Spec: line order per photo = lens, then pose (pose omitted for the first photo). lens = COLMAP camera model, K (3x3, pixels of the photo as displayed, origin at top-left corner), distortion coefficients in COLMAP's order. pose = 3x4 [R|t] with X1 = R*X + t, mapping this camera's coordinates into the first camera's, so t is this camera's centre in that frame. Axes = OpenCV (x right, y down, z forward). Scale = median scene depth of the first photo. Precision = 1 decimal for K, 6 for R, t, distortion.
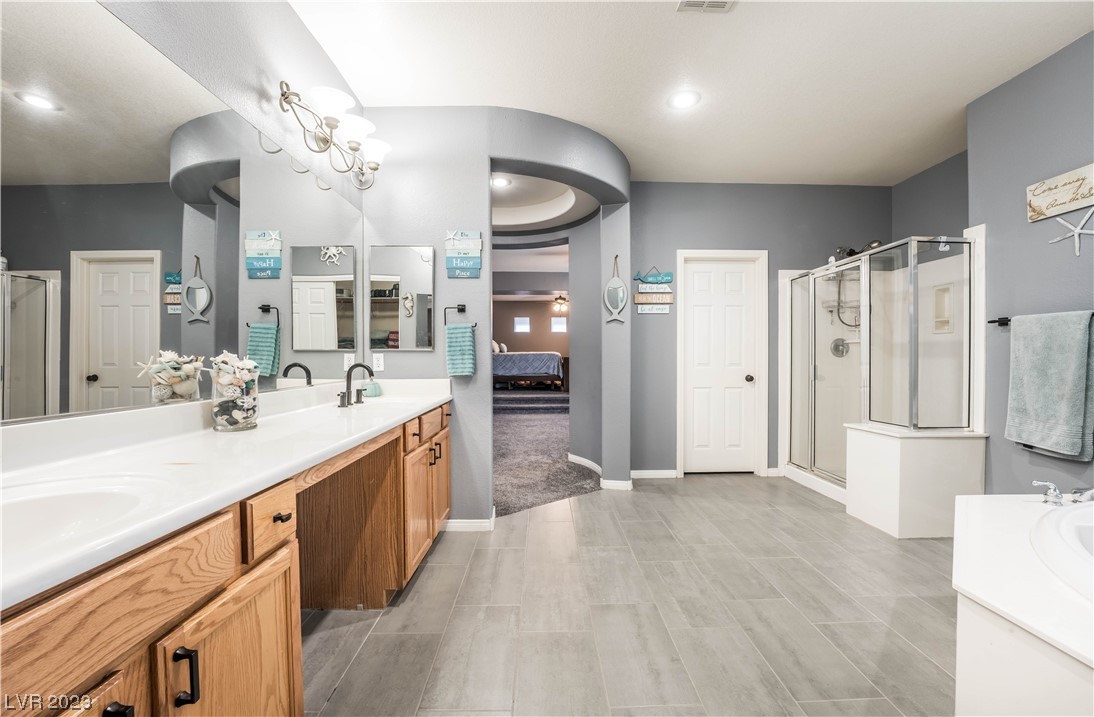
lens RADIAL K [[446.4, 0, 548.2], [0, 446.4, 358.3], [0, 0, 1]] dist [0.001337, 0.000147]
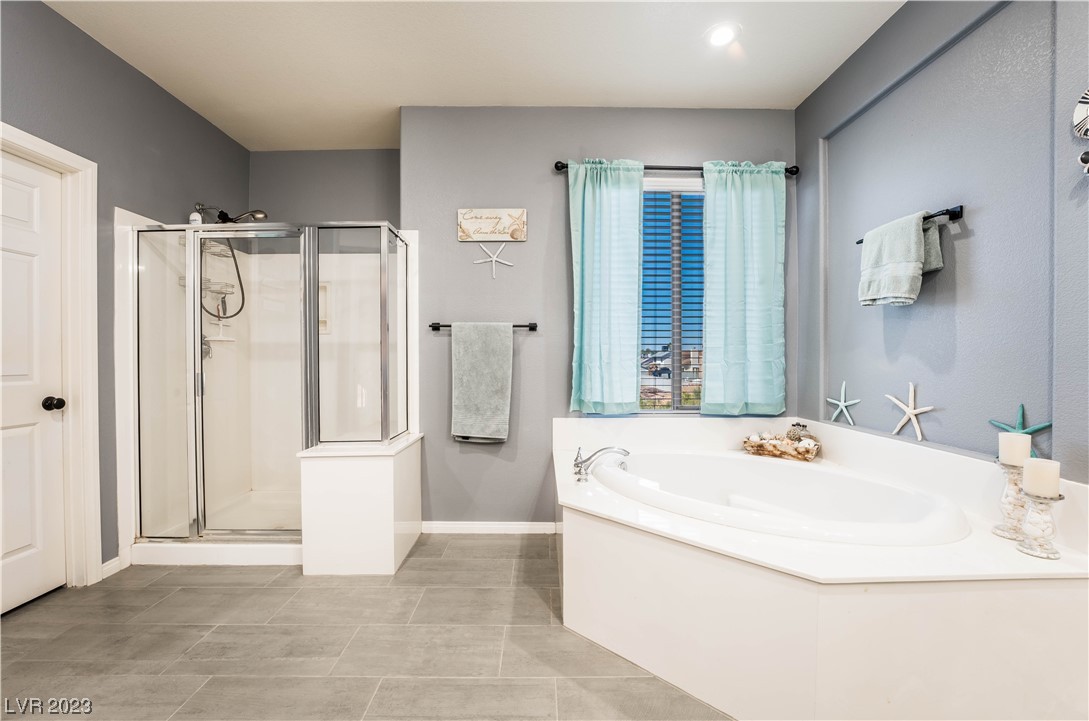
lens RADIAL K [[442.4, 0, 543.8], [0, 442.4, 362.9], [0, 0, 1]] dist [-0.025191, 0.000291]
pose [[0.004412, -0.010603, 0.999934, -0.061873], [0.006369, 0.999924, 0.010575, -0.006169], [-0.999970, 0.006322, 0.004479, 1.038205]]
